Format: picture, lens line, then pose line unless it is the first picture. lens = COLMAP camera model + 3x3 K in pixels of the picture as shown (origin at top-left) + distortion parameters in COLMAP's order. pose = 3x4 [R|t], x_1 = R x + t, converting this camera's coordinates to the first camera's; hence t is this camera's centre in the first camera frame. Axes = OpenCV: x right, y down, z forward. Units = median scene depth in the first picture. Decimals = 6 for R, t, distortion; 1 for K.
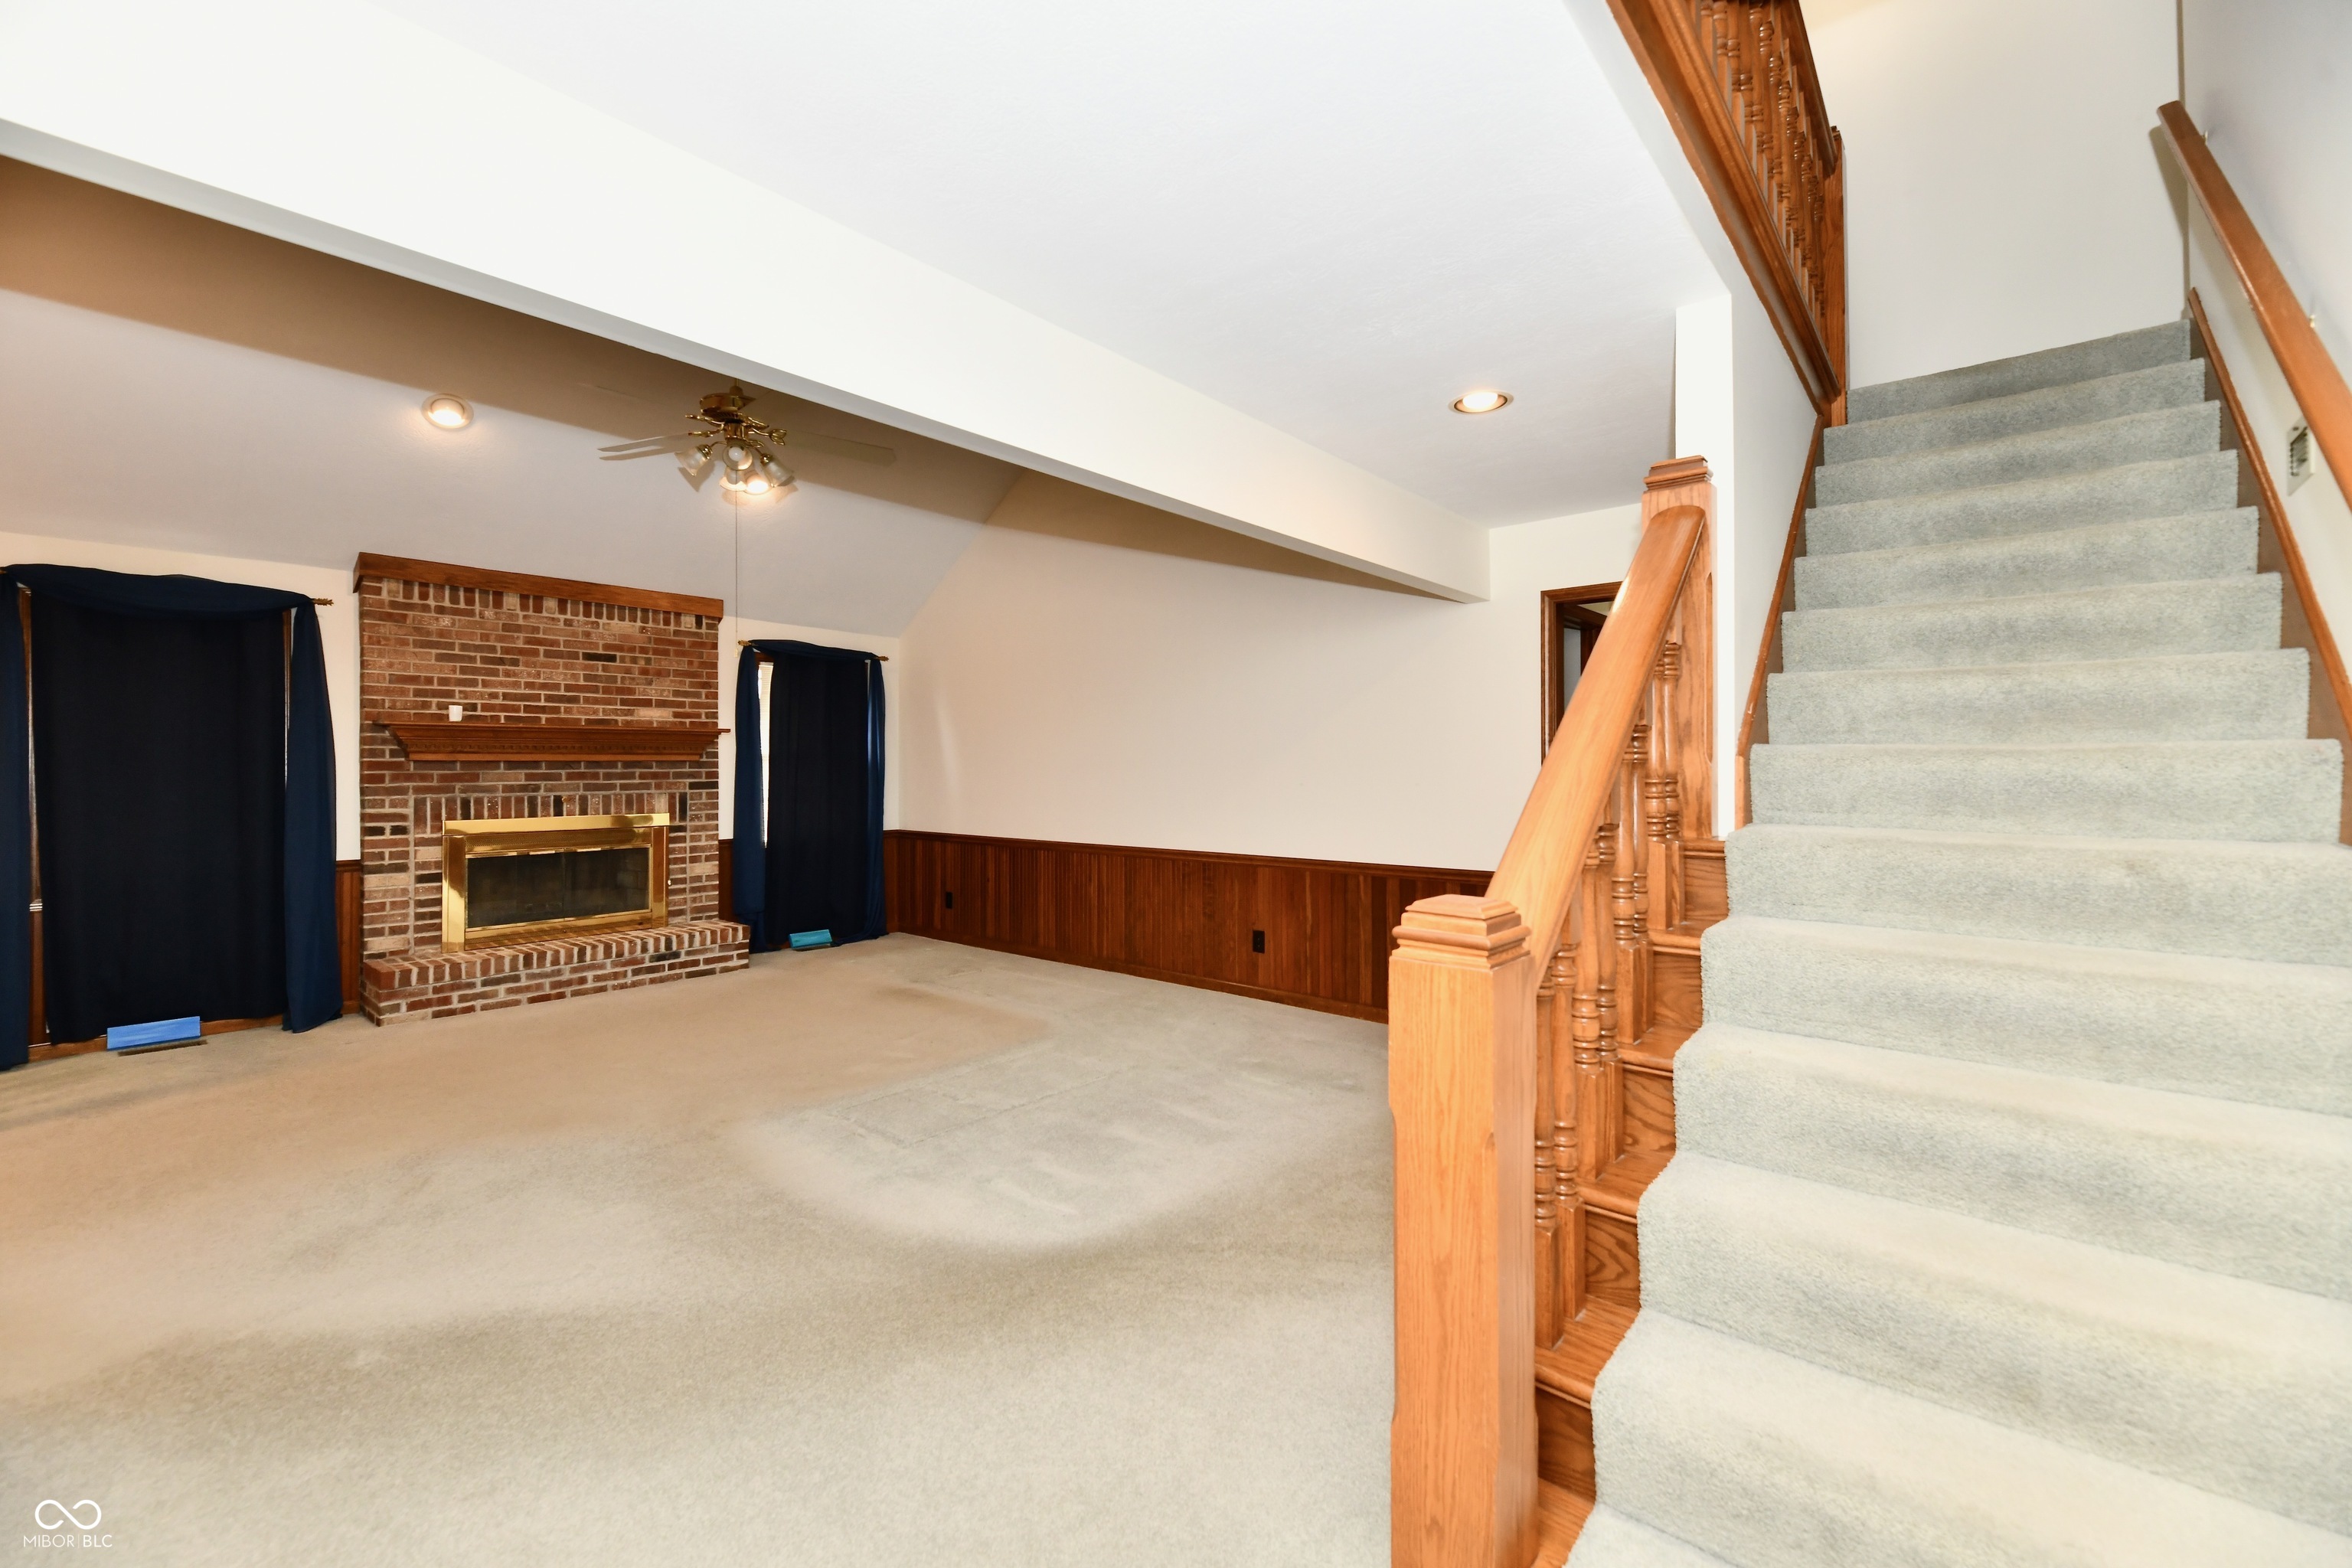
lens RADIAL K [[974.9, 0, 1167.1], [0, 974.9, 771.0], [0, 0, 1]] dist [-0.004223, -0.000680]
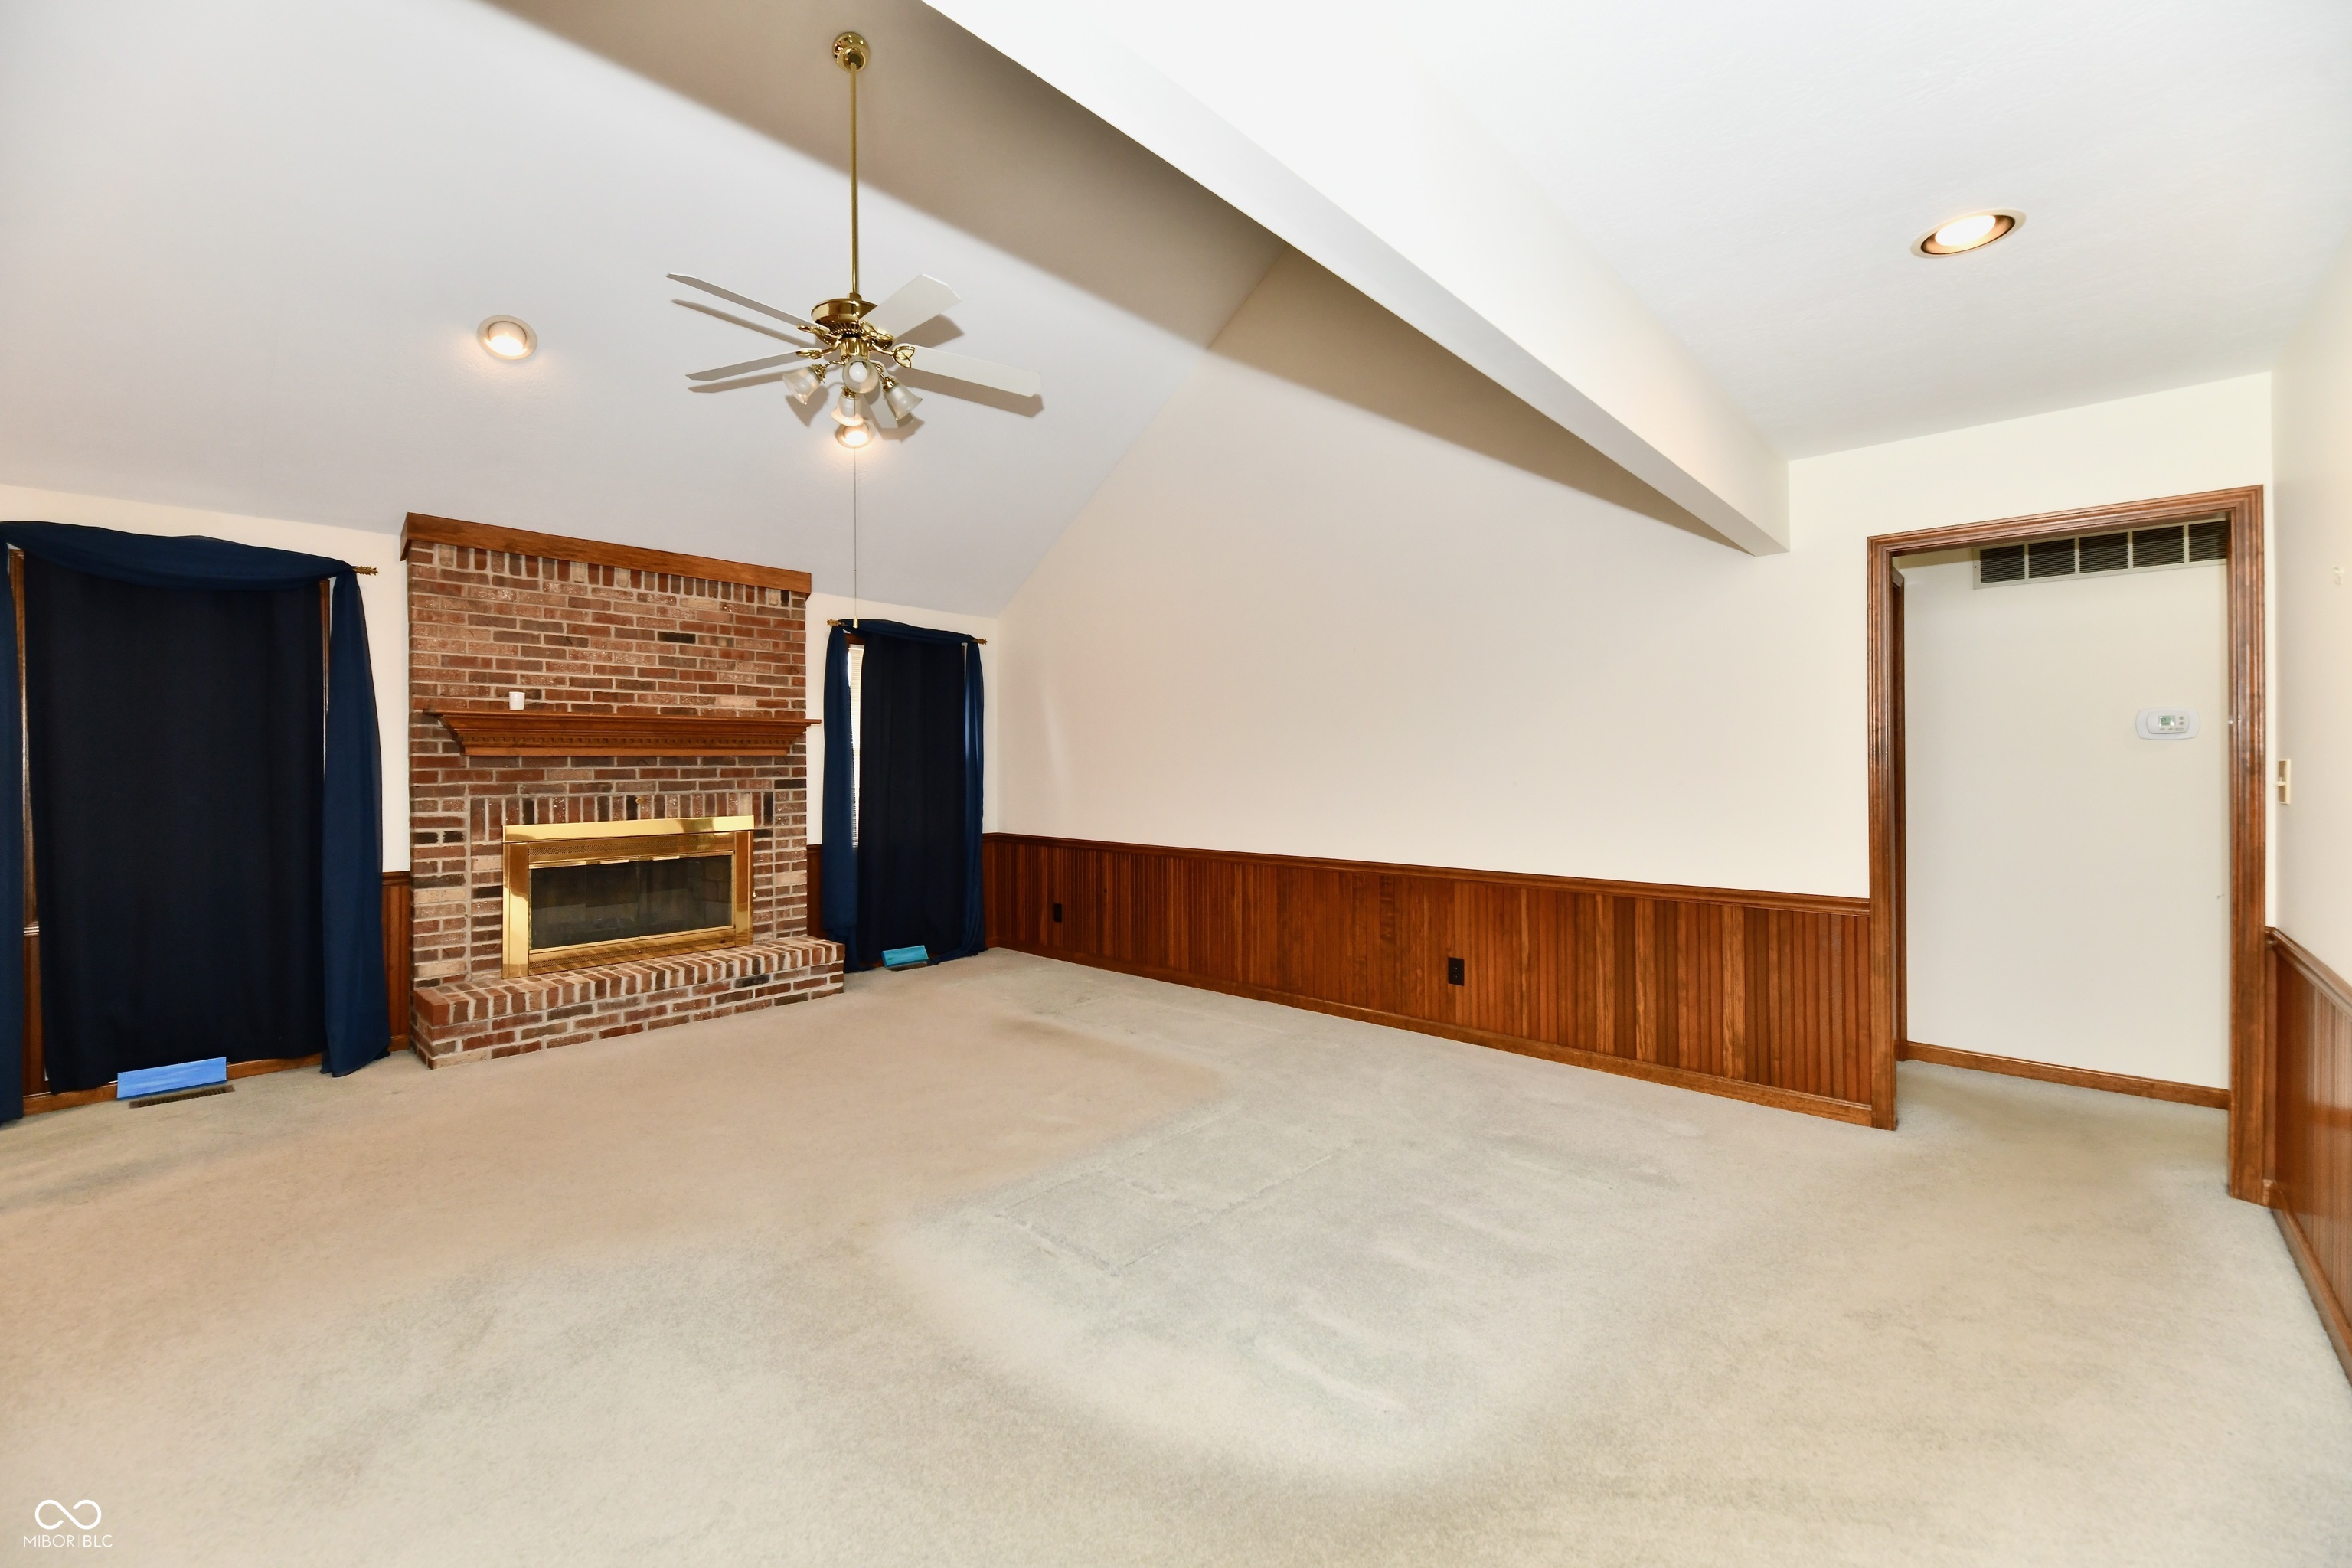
lens RADIAL K [[974.9, 0, 1167.1], [0, 974.9, 771.0], [0, 0, 1]] dist [-0.004223, -0.000680]
pose [[0.999255, -0.000644, -0.038592, -0.120683], [0.000824, 0.999989, 0.004635, -0.000739], [0.038588, -0.004664, 0.999244, 0.157721]]
